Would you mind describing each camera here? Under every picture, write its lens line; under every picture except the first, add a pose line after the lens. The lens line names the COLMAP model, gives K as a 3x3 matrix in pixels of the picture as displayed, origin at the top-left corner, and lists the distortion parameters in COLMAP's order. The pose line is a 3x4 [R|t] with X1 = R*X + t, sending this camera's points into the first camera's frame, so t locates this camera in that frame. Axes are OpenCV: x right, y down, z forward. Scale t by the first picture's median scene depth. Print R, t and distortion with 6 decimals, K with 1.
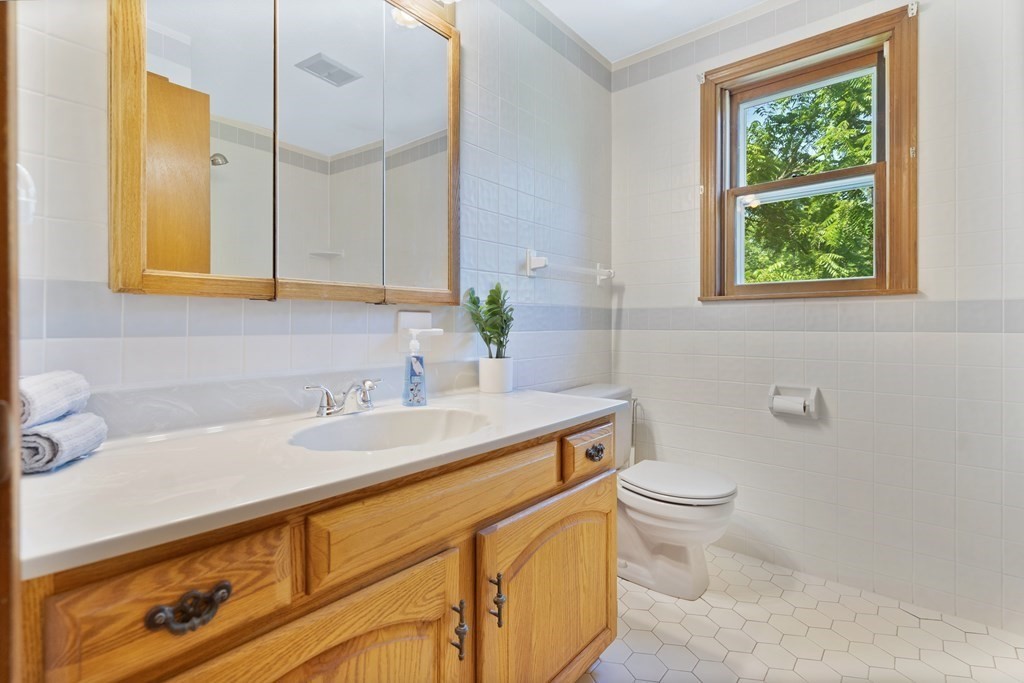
lens RADIAL K [[465.3, 0, 510.6], [0, 465.3, 331.8], [0, 0, 1]] dist [0.002436, 0.006430]
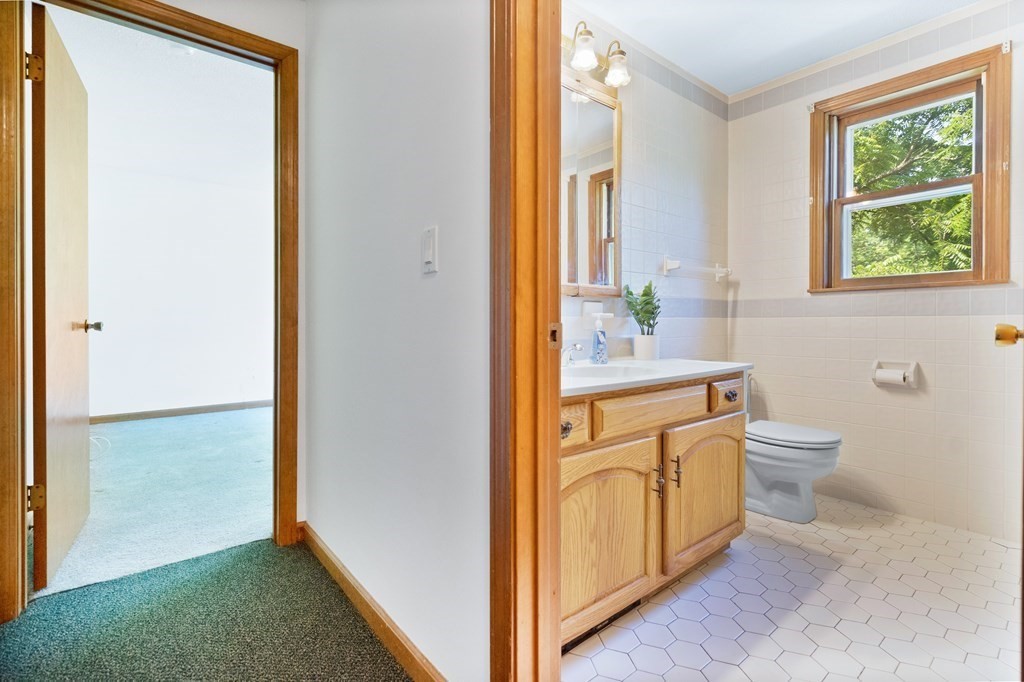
lens RADIAL K [[465.3, 0, 510.6], [0, 465.3, 331.3], [0, 0, 1]] dist [0.002436, 0.006430]
pose [[0.984184, 0.001169, -0.177145, -0.164834], [-0.000893, 0.999998, 0.001641, 0.037948], [0.177147, -0.001457, 0.984183, -0.382640]]
